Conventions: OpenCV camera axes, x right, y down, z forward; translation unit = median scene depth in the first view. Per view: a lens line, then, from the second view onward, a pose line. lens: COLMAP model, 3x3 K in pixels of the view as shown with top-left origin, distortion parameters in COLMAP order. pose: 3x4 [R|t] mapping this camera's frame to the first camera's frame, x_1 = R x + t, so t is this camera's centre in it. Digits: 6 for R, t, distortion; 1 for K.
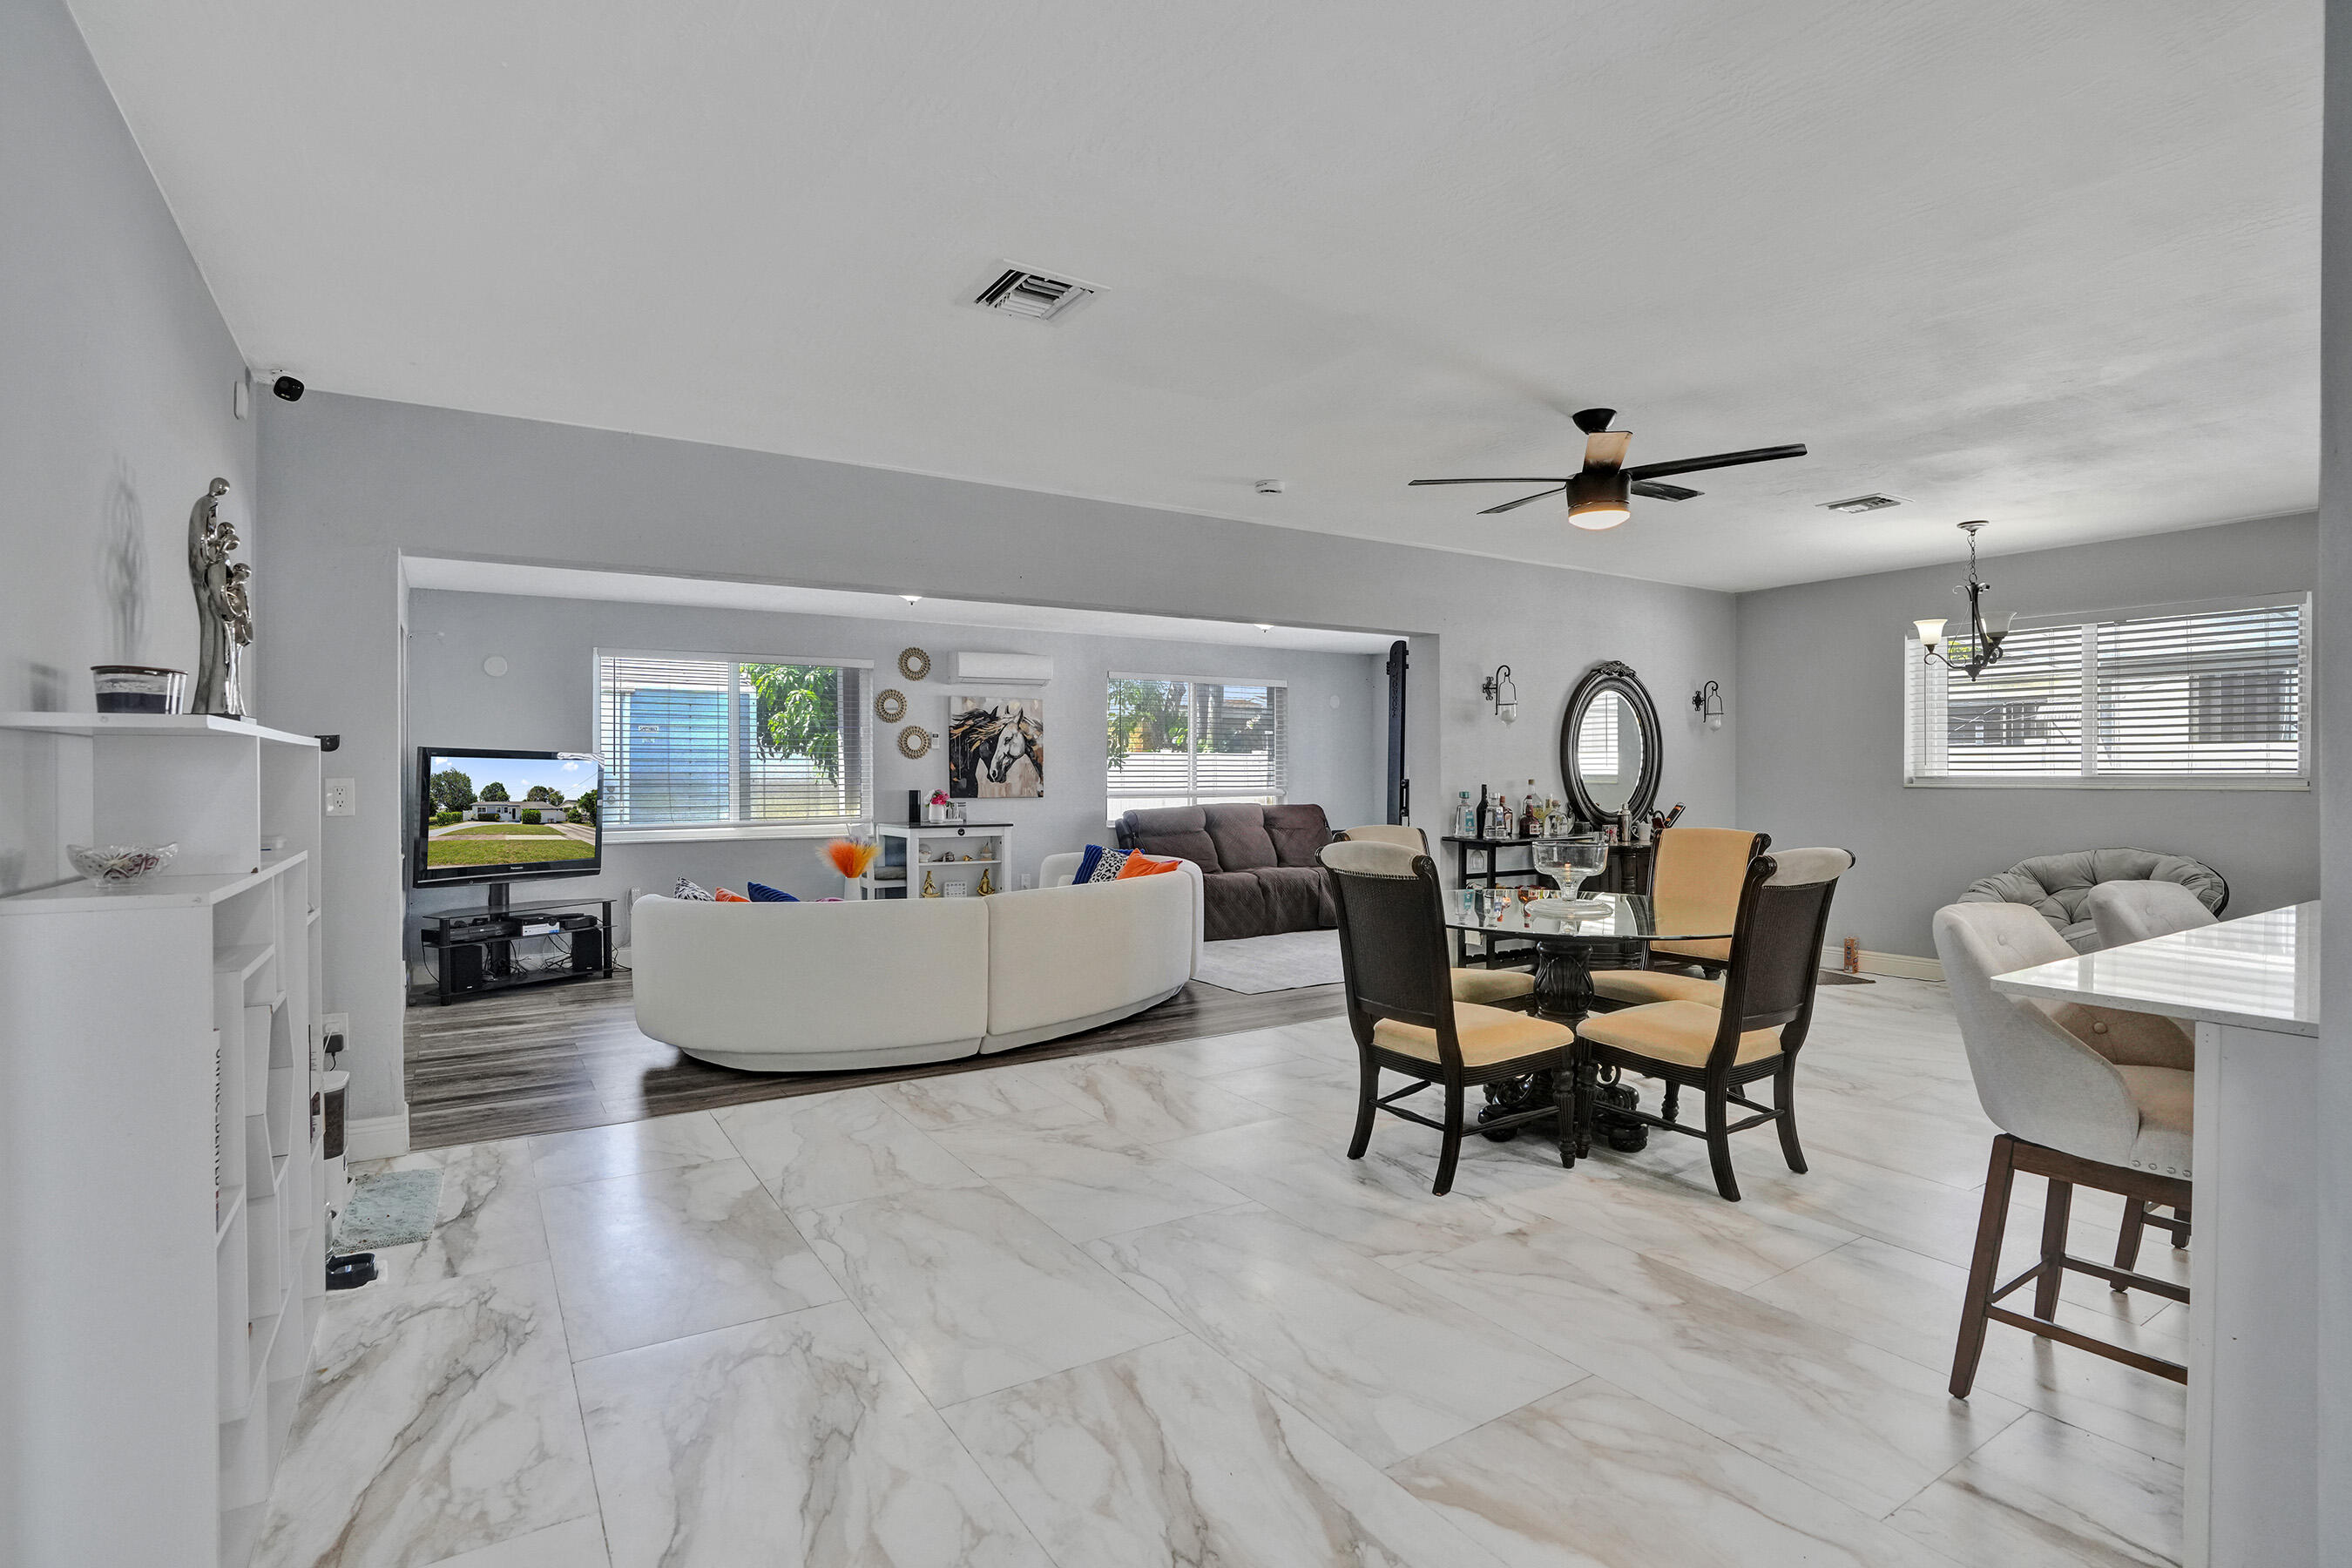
lens RADIAL K [[1152.2, 0, 1162.8], [0, 1152.2, 781.7], [0, 0, 1]] dist [-0.057860, 0.002528]
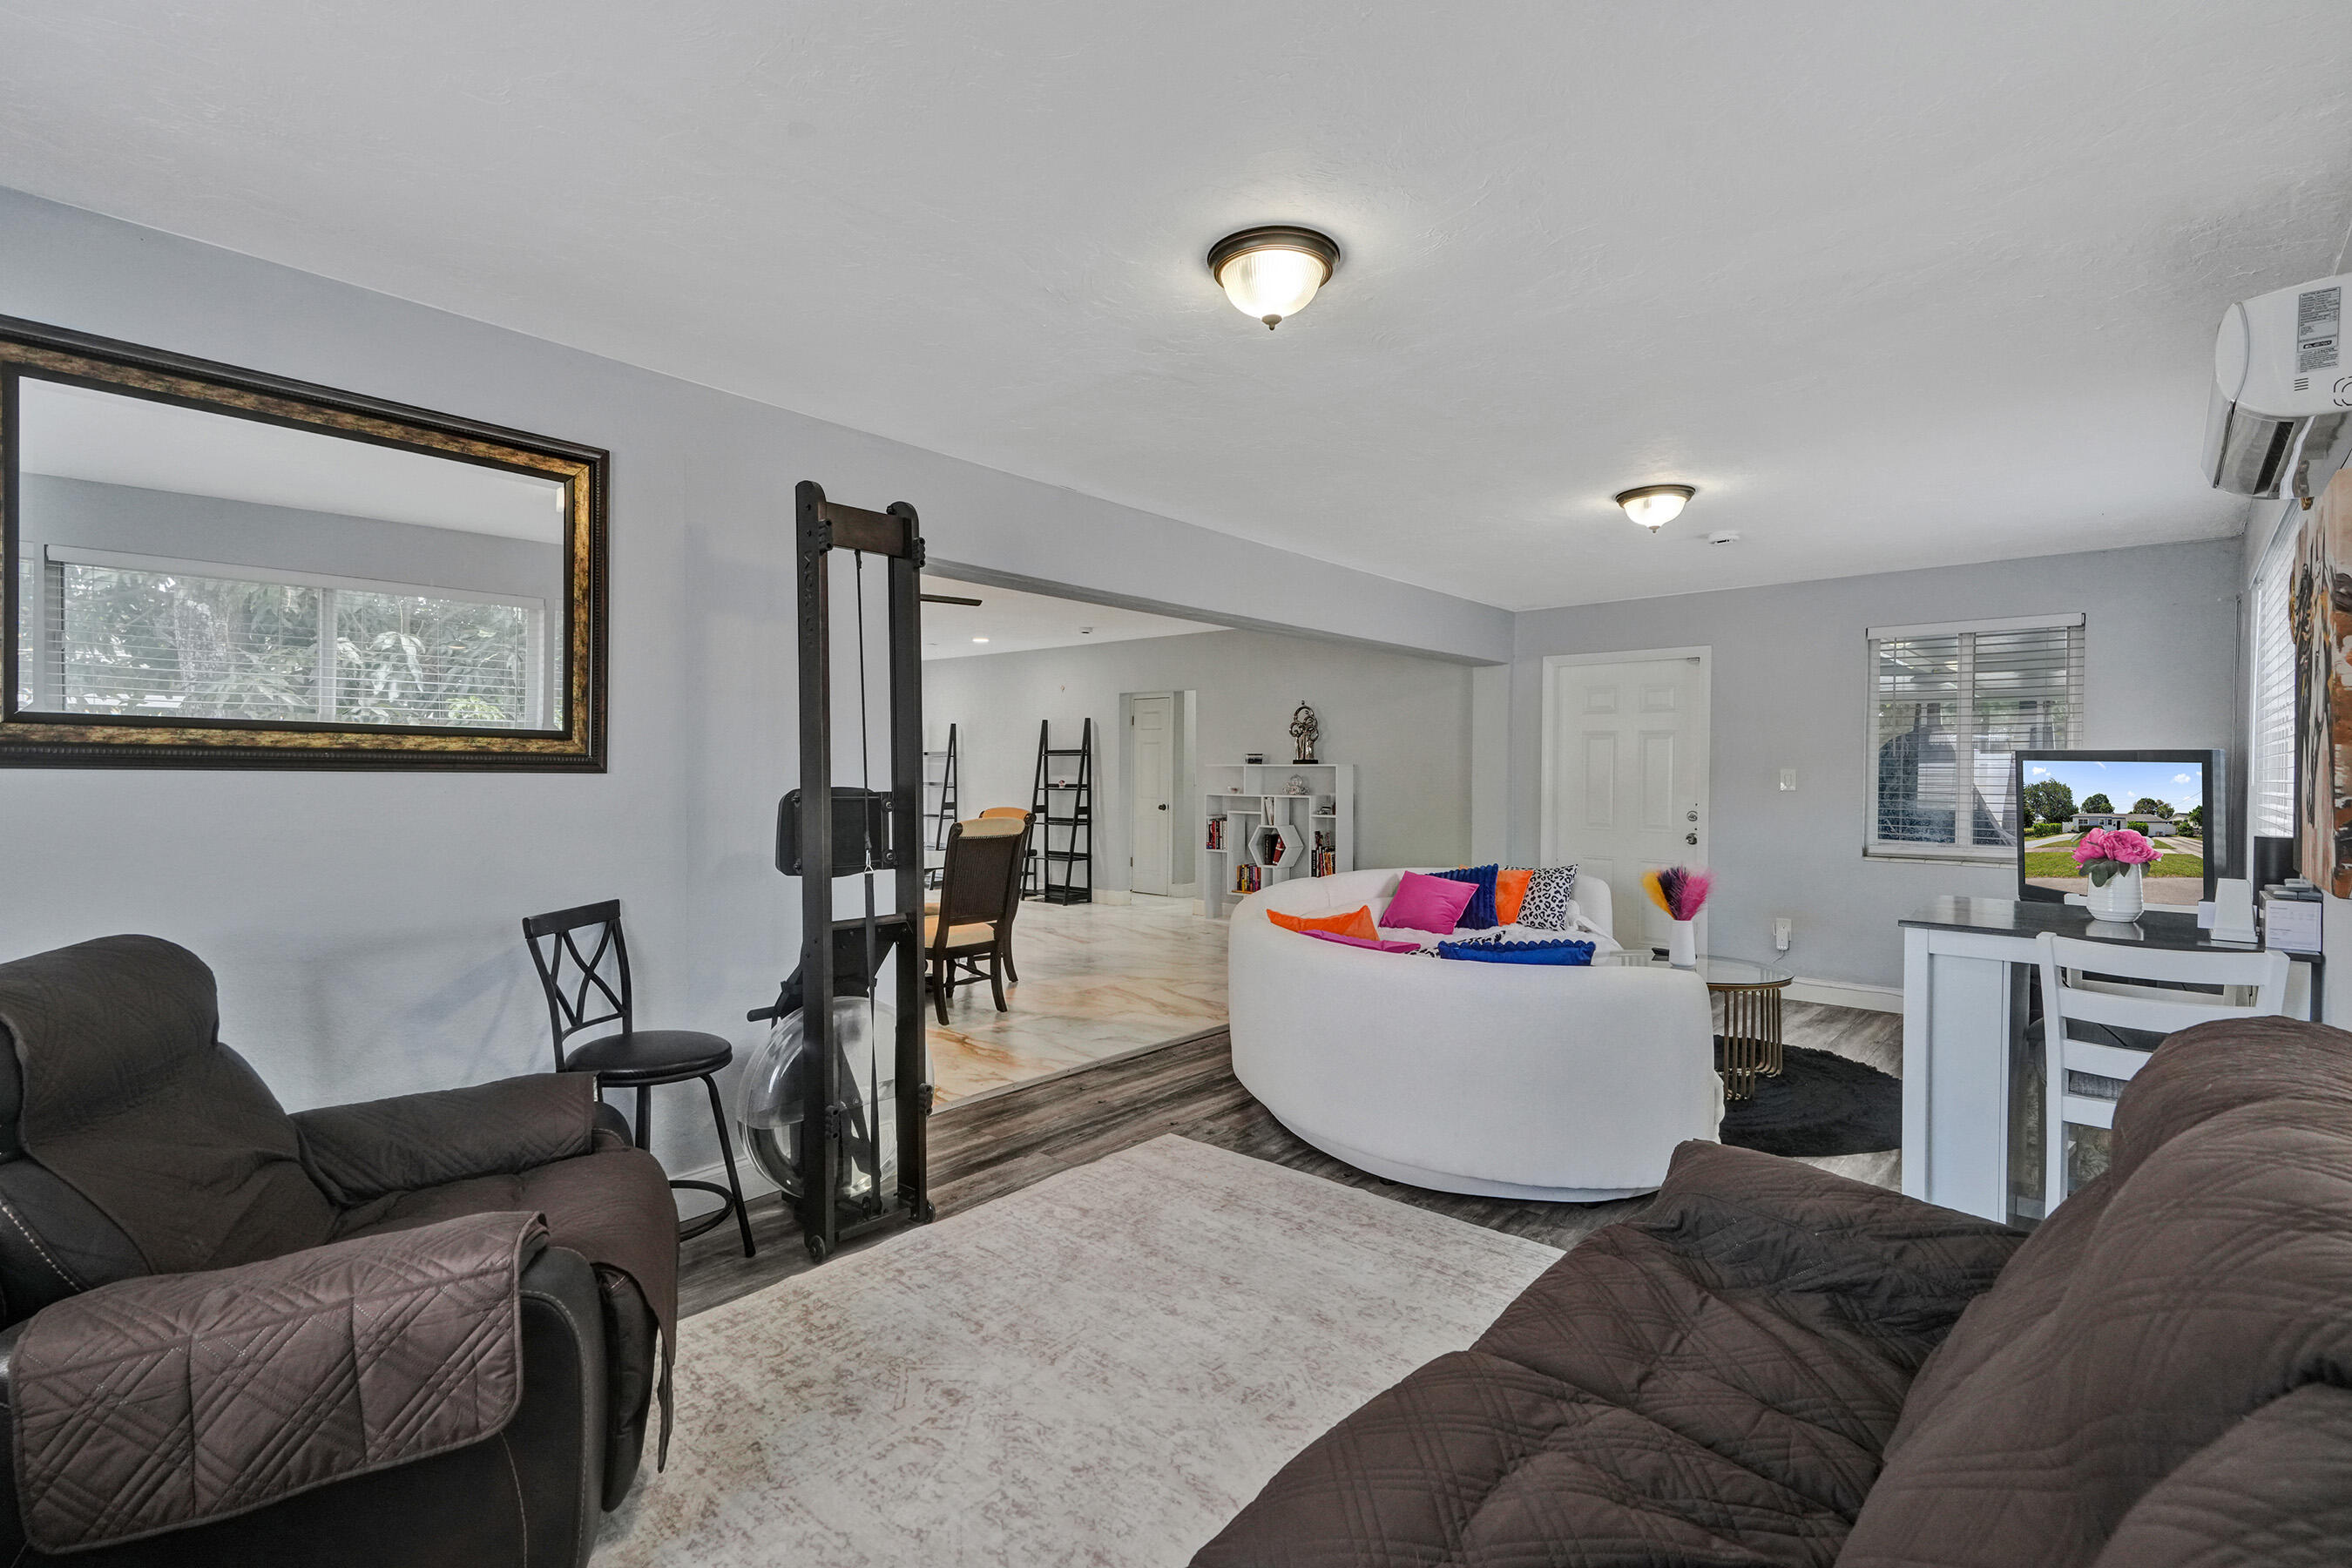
lens RADIAL K [[1090.2, 0, 1170.6], [0, 1090.2, 787.1], [0, 0, 1]] dist [-0.022872, 0.002790]
pose [[-0.960688, -0.004888, -0.277587, 0.192931], [-0.009218, 0.999855, 0.014295, -0.002804], [0.277477, 0.016292, -0.960594, 1.293070]]
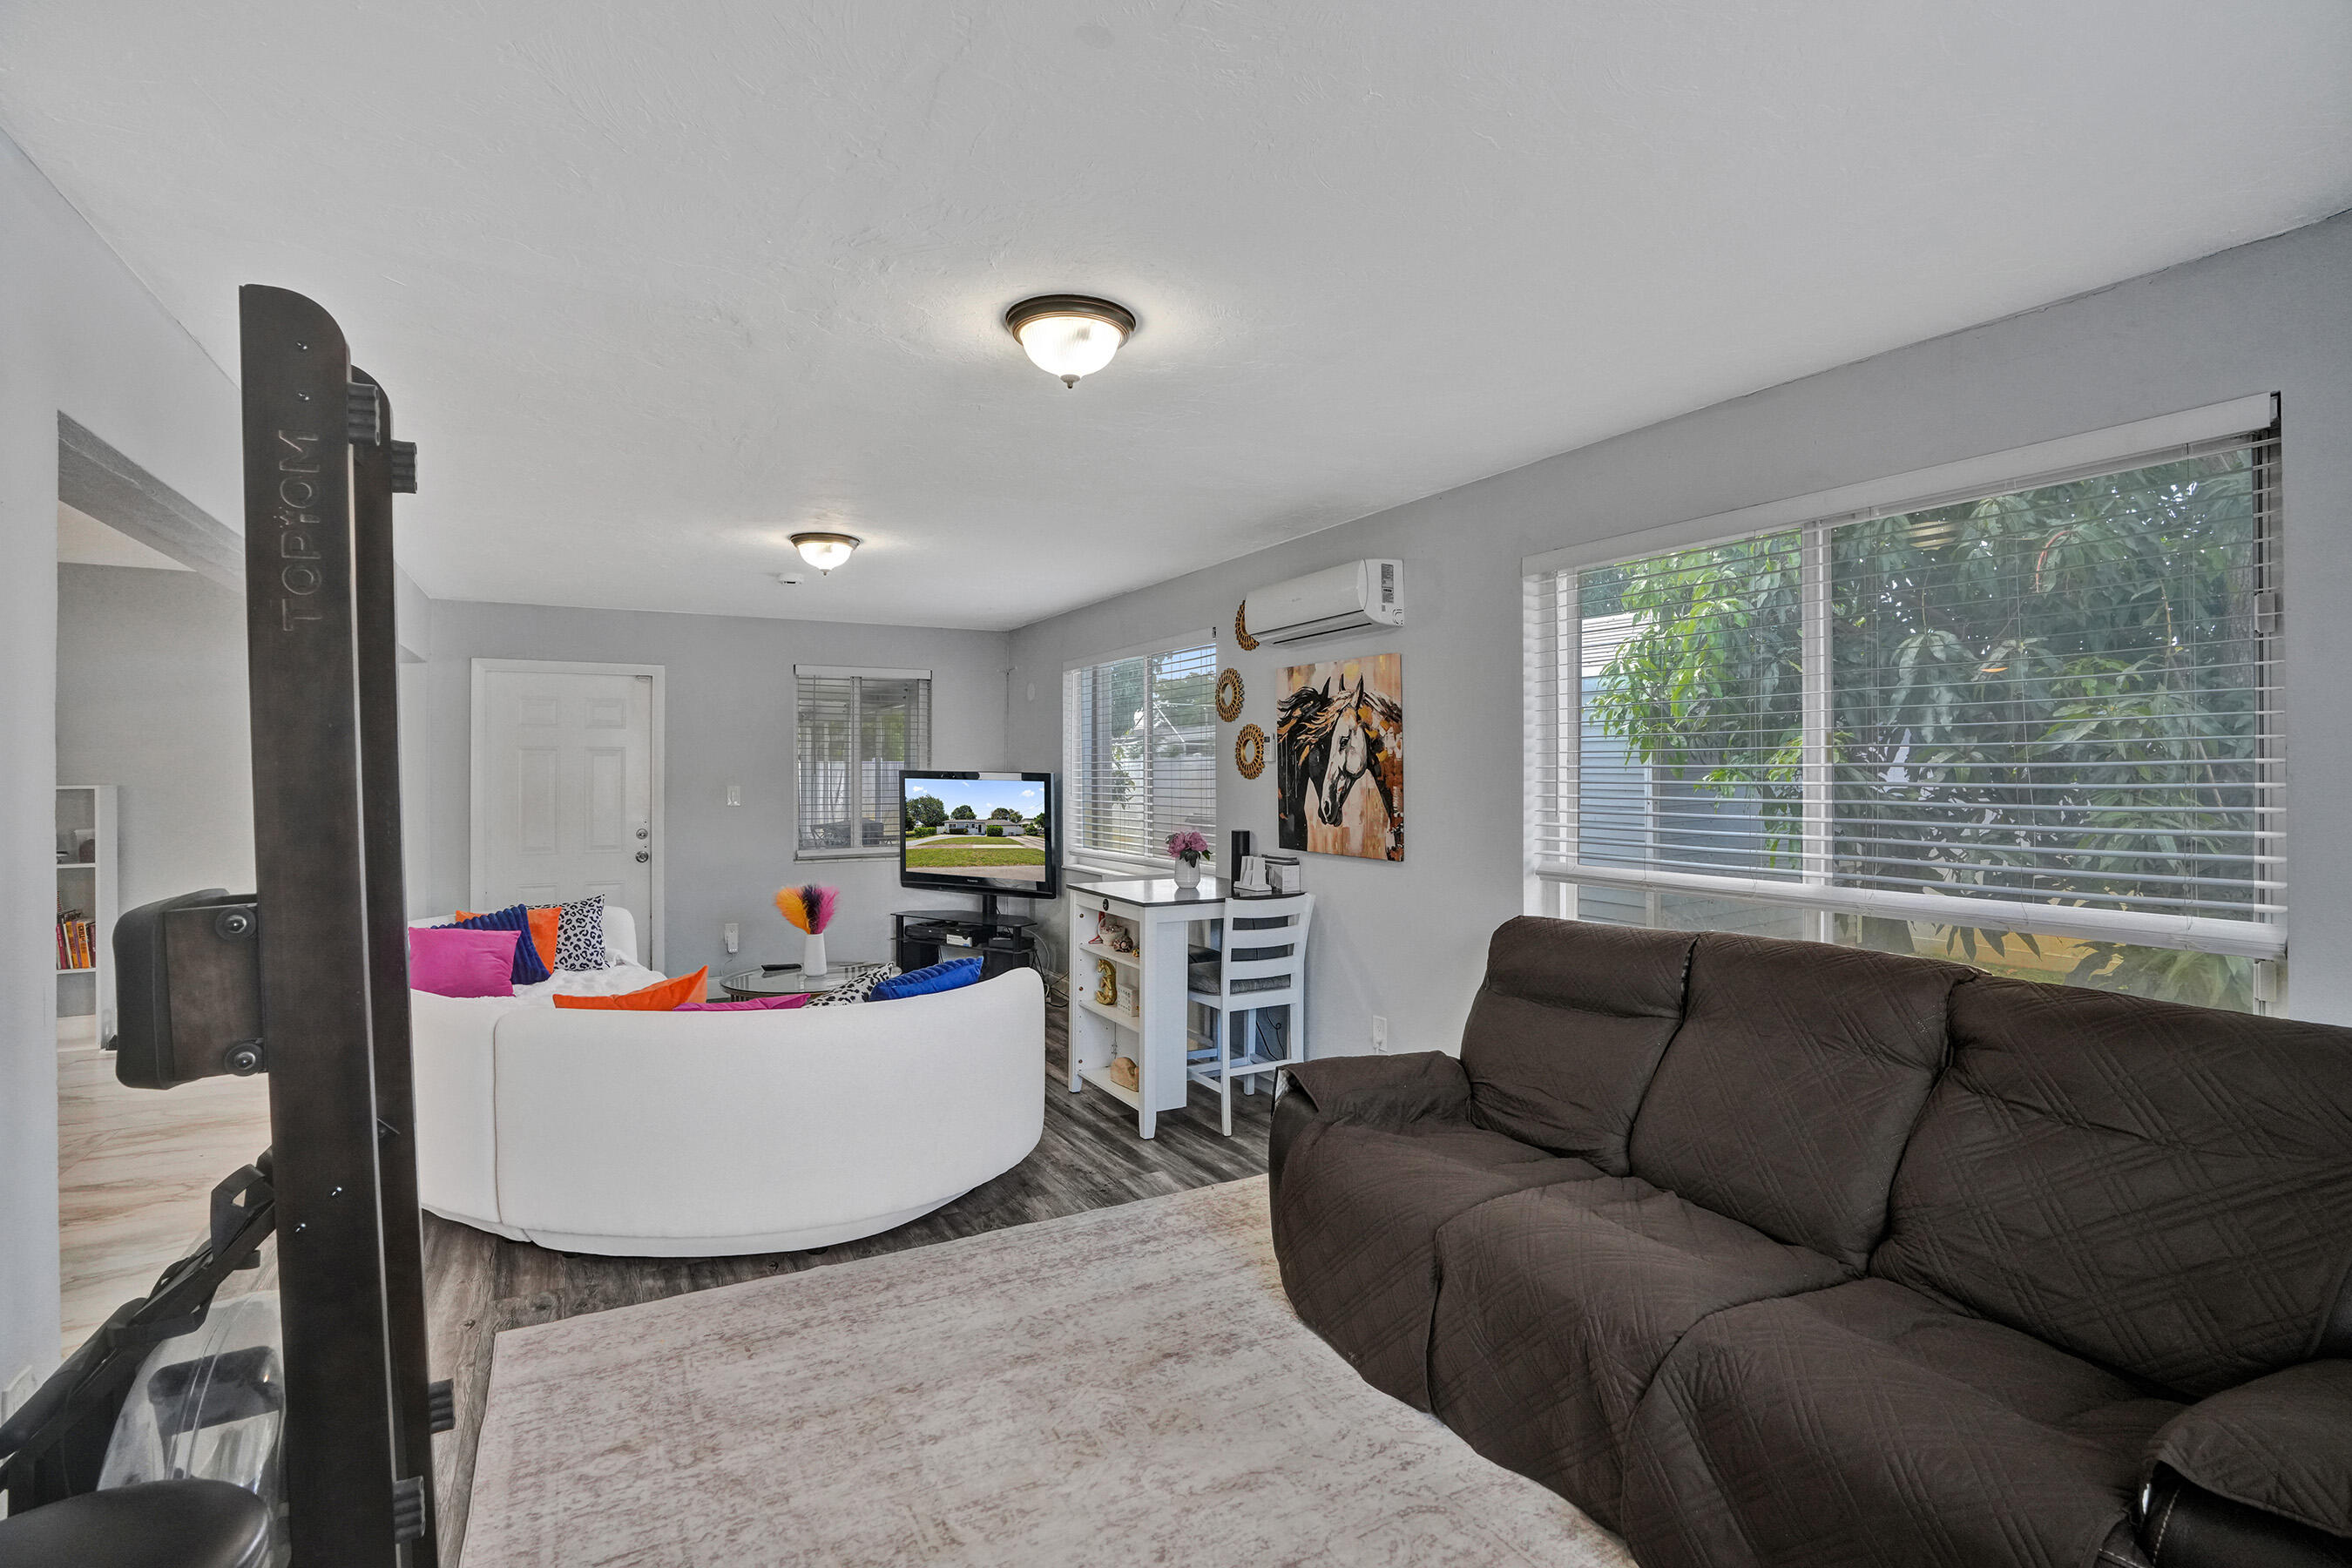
lens RADIAL K [[1090.2, 0, 1186.3], [0, 1090.2, 788.2], [0, 0, 1]] dist [-0.022872, 0.002790]
pose [[-0.045283, 0.014520, -0.998869, 0.390330], [-0.012178, 0.999812, 0.015086, -0.024963], [0.998900, 0.012847, -0.045098, 1.066719]]
